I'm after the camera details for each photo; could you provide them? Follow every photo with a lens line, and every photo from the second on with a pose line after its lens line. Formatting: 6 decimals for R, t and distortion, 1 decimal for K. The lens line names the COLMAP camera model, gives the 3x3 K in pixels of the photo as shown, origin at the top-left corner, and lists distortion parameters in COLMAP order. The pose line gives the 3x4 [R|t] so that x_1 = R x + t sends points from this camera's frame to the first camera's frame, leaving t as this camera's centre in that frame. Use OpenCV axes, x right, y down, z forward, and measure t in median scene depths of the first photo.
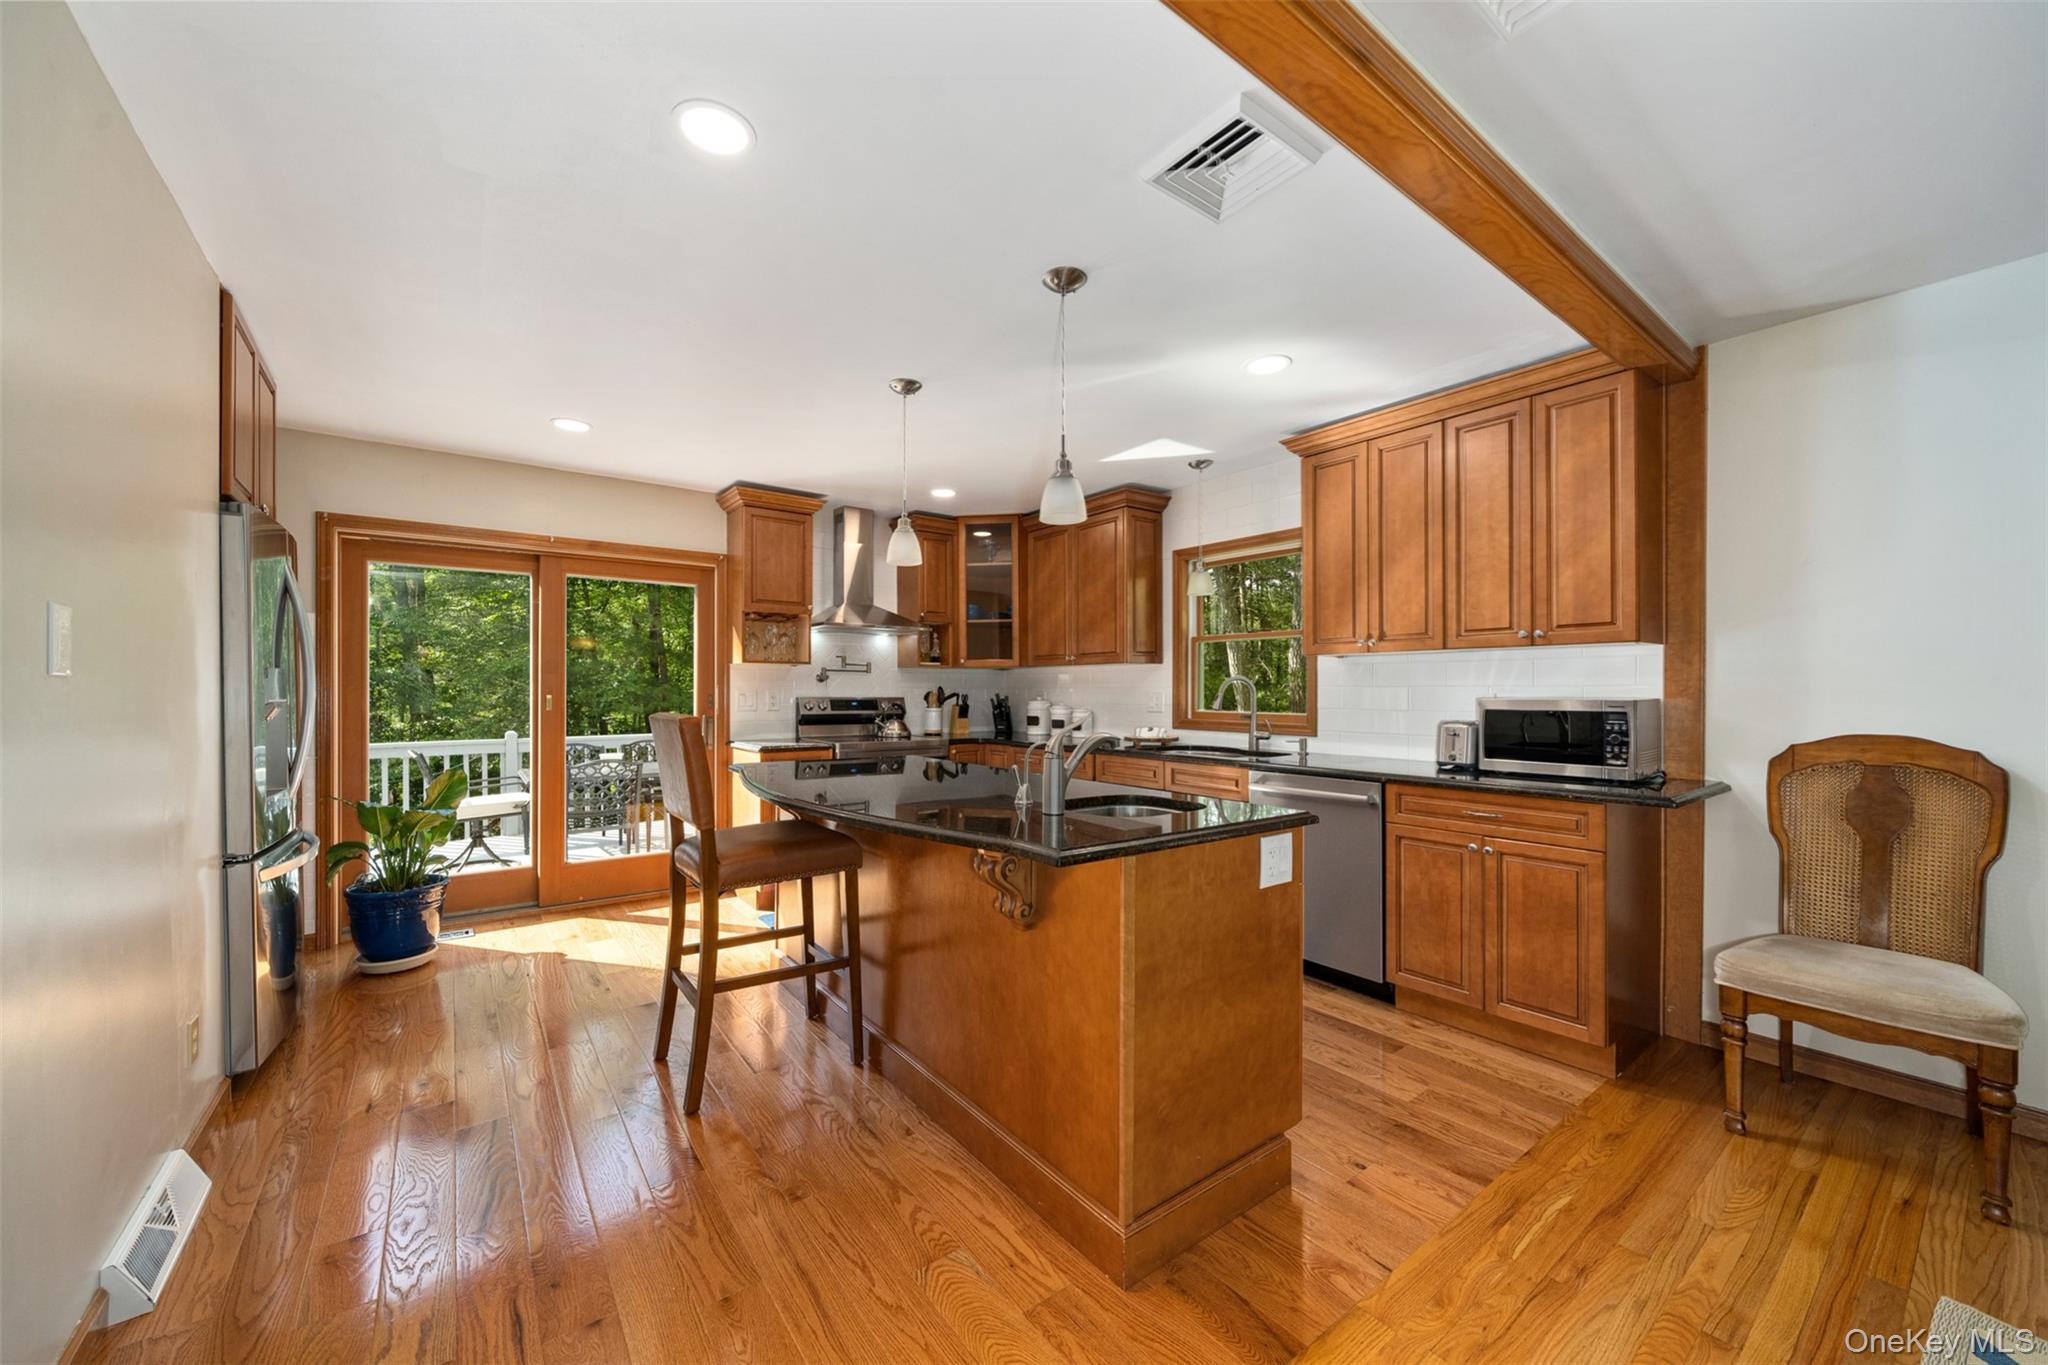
lens RADIAL K [[753.0, 0, 1019.2], [0, 753.0, 692.9], [0, 0, 1]] dist [-0.000711, -0.000119]
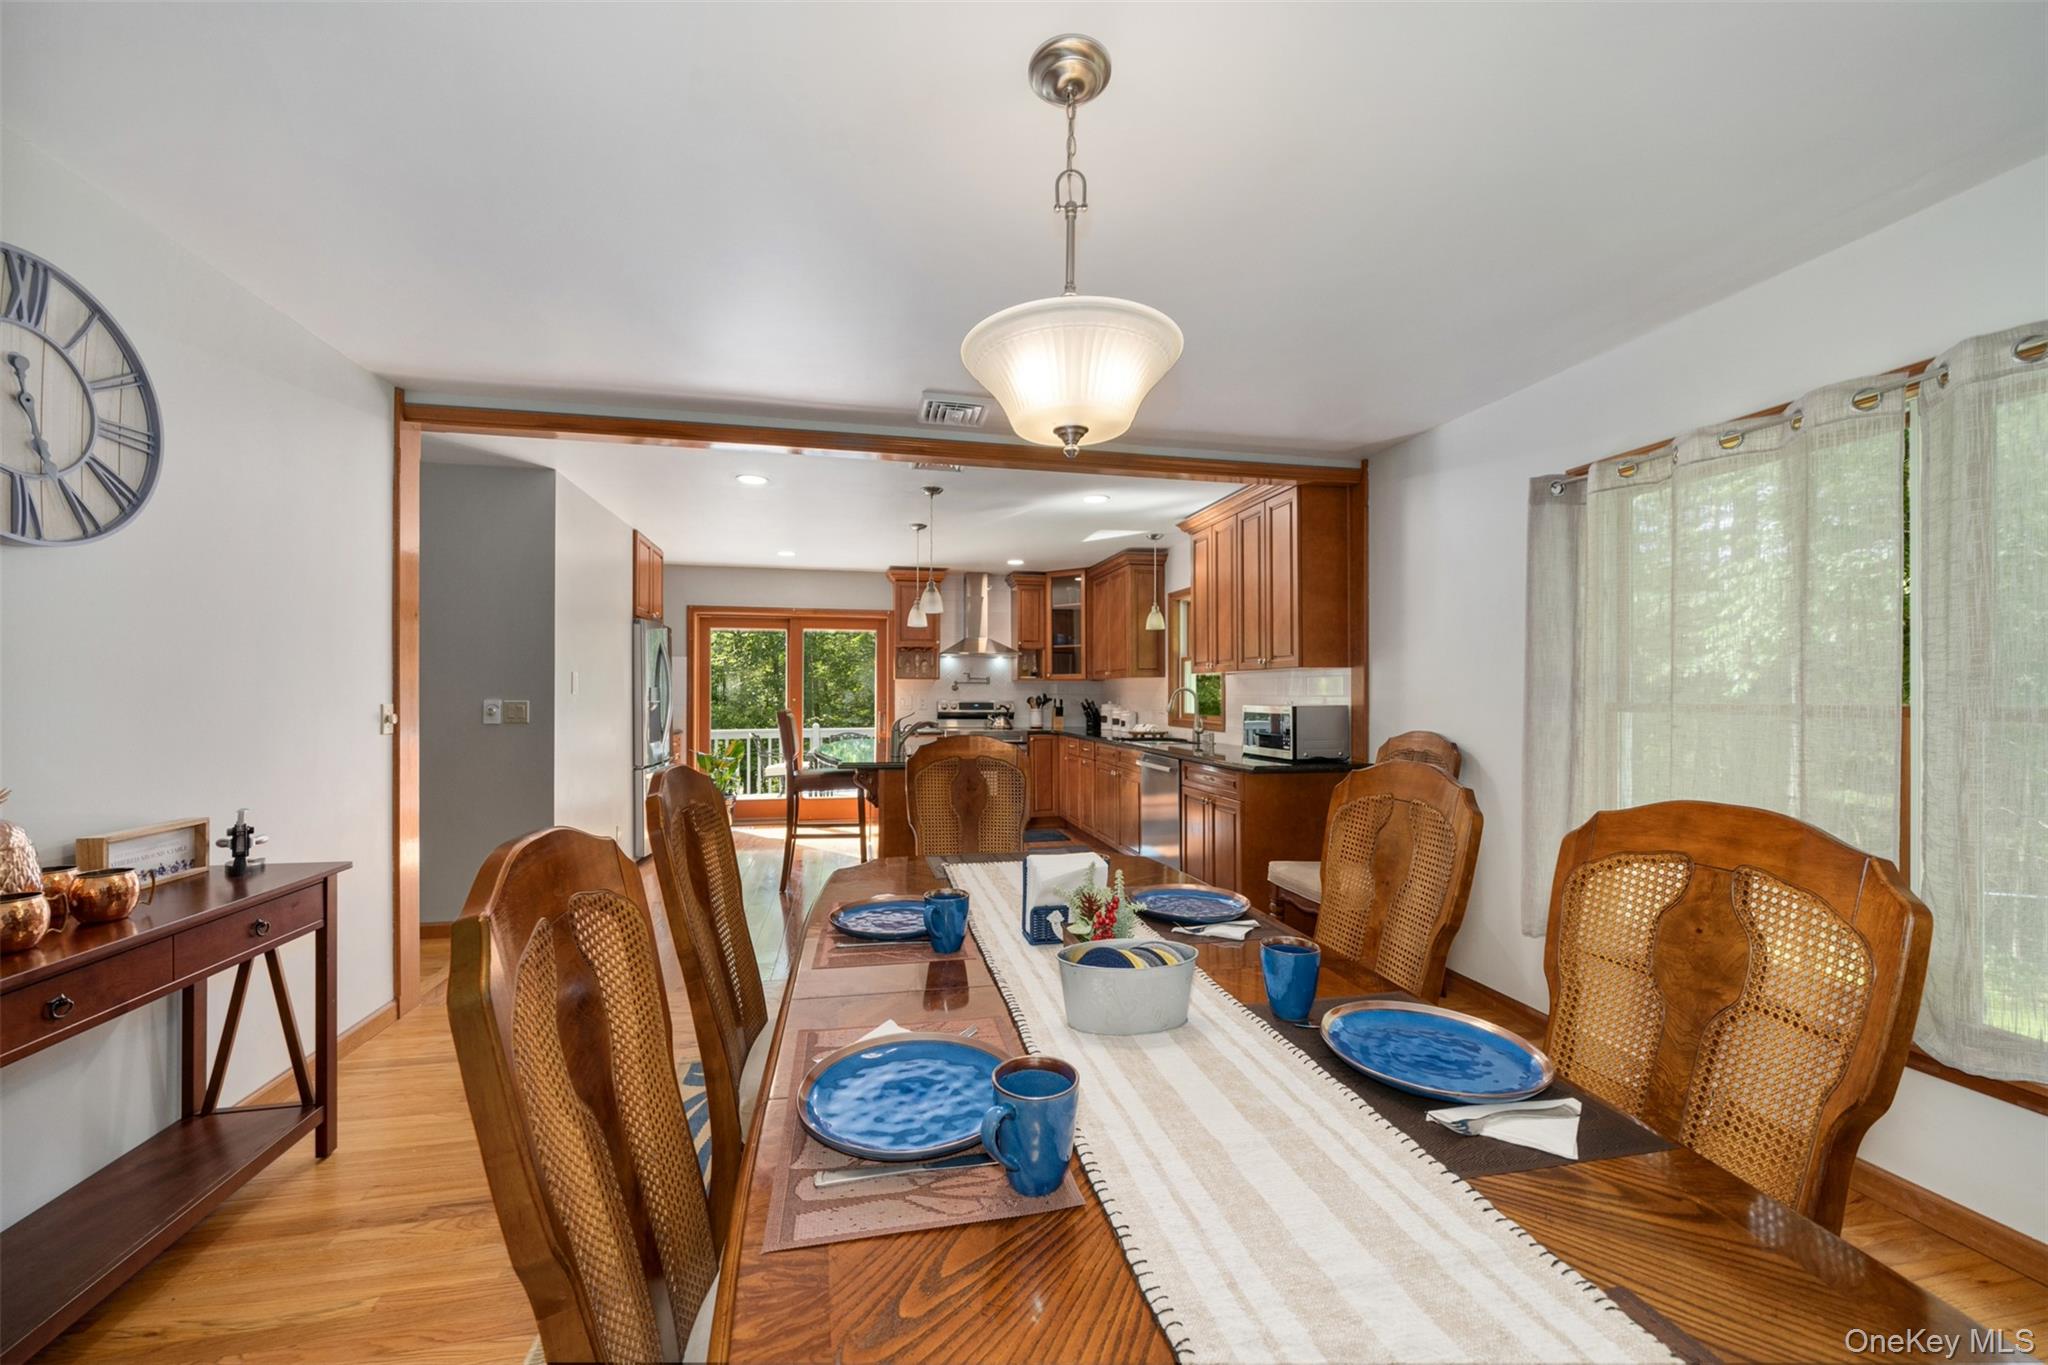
lens RADIAL K [[753.0, 0, 1019.2], [0, 753.0, 692.9], [0, 0, 1]] dist [-0.000711, -0.000119]
pose [[0.911164, 0.000724, -0.412044, 0.491856], [-0.001114, 0.999999, -0.000707, -0.009923], [0.412043, 0.001104, 0.911164, -0.317288]]
